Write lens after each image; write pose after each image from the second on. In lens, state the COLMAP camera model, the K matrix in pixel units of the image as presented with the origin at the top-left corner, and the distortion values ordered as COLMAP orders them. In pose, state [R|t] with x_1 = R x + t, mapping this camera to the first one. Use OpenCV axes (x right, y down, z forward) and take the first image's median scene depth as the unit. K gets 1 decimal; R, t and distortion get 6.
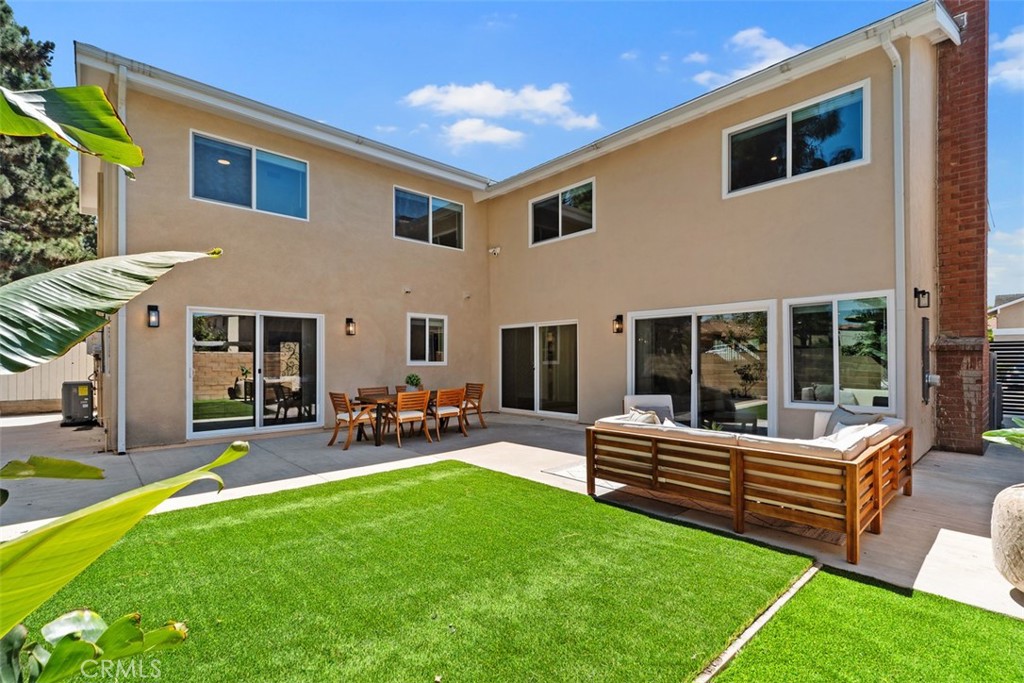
lens RADIAL K [[463.9, 0, 515.9], [0, 463.9, 356.9], [0, 0, 1]] dist [0.002324, 0.000059]
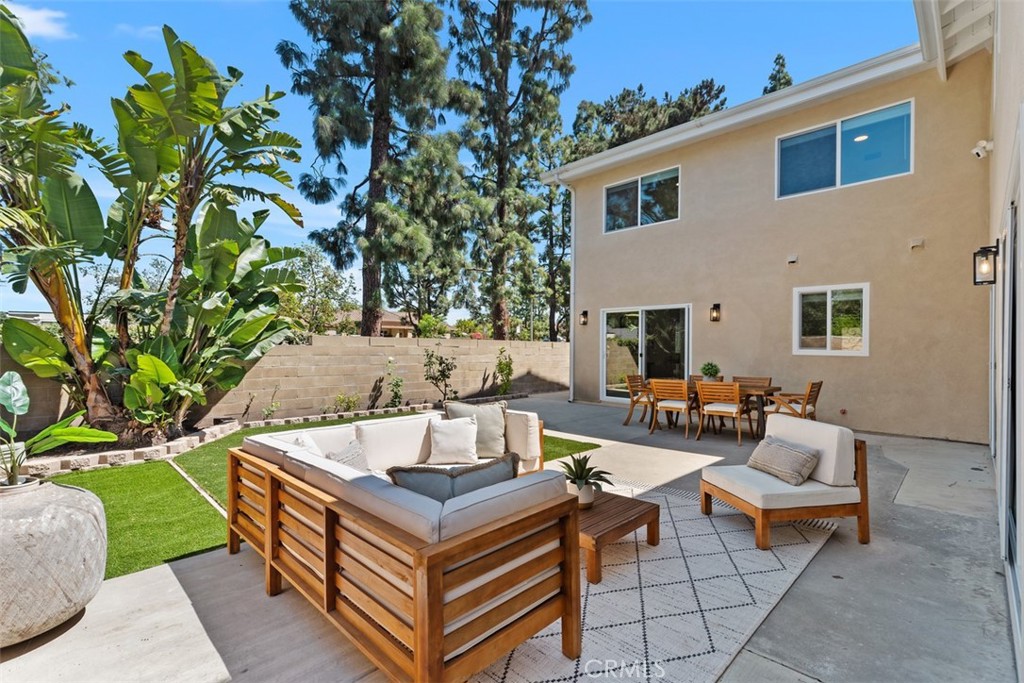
lens RADIAL K [[463.9, 0, 512.2], [0, 463.9, 344.2], [0, 0, 1]] dist [0.002324, 0.000059]
pose [[0.037509, -0.001370, -0.999295, 0.570729], [-0.001254, 0.999998, -0.001418, 0.003059], [0.999295, 0.001306, 0.037508, 0.512152]]
